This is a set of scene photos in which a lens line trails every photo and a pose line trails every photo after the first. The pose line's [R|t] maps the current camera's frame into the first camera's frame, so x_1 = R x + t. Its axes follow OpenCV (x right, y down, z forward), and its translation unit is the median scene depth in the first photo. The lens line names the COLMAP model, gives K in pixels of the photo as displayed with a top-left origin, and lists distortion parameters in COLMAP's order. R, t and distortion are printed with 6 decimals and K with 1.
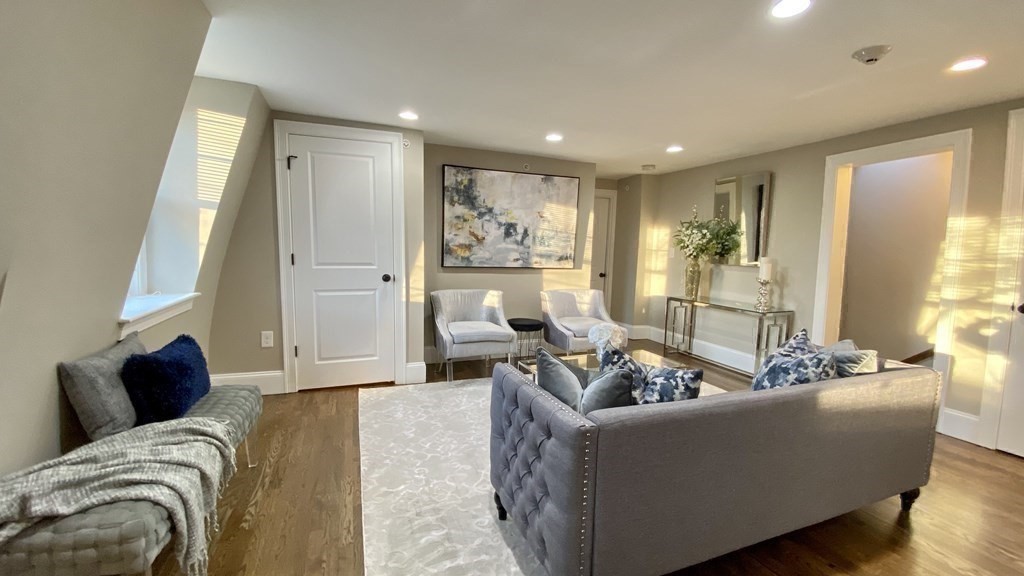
lens RADIAL K [[412.5, 0, 508.5], [0, 412.5, 292.6], [0, 0, 1]] dist [0.088581, -0.057154]
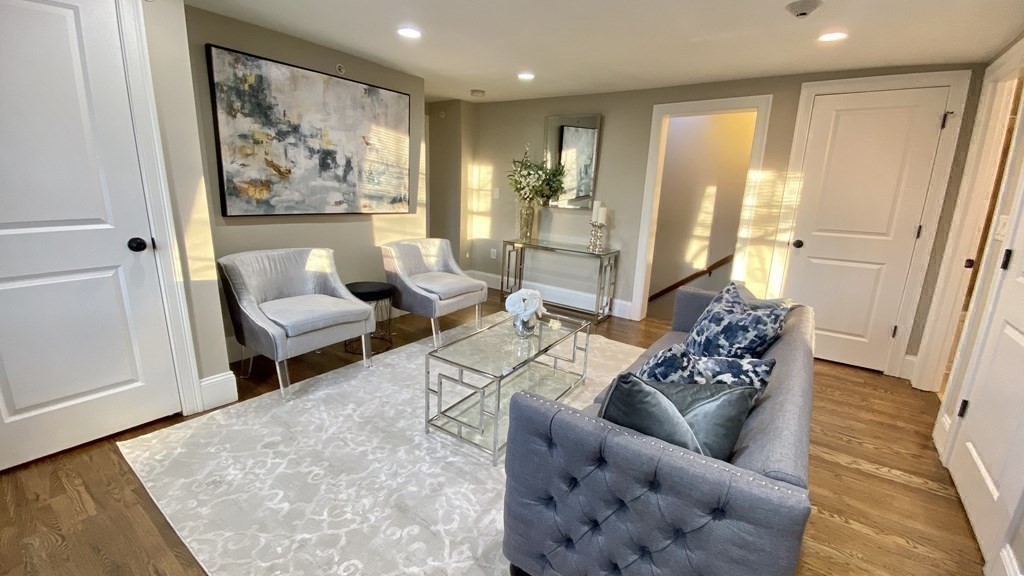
lens RADIAL K [[418.8, 0, 505.0], [0, 418.8, 291.5], [0, 0, 1]] dist [0.060222, -0.060545]
pose [[0.838015, -0.120976, 0.532067, -0.158656], [0.035705, 0.985180, 0.167765, -0.042085], [-0.544477, -0.121592, 0.829916, 0.209346]]
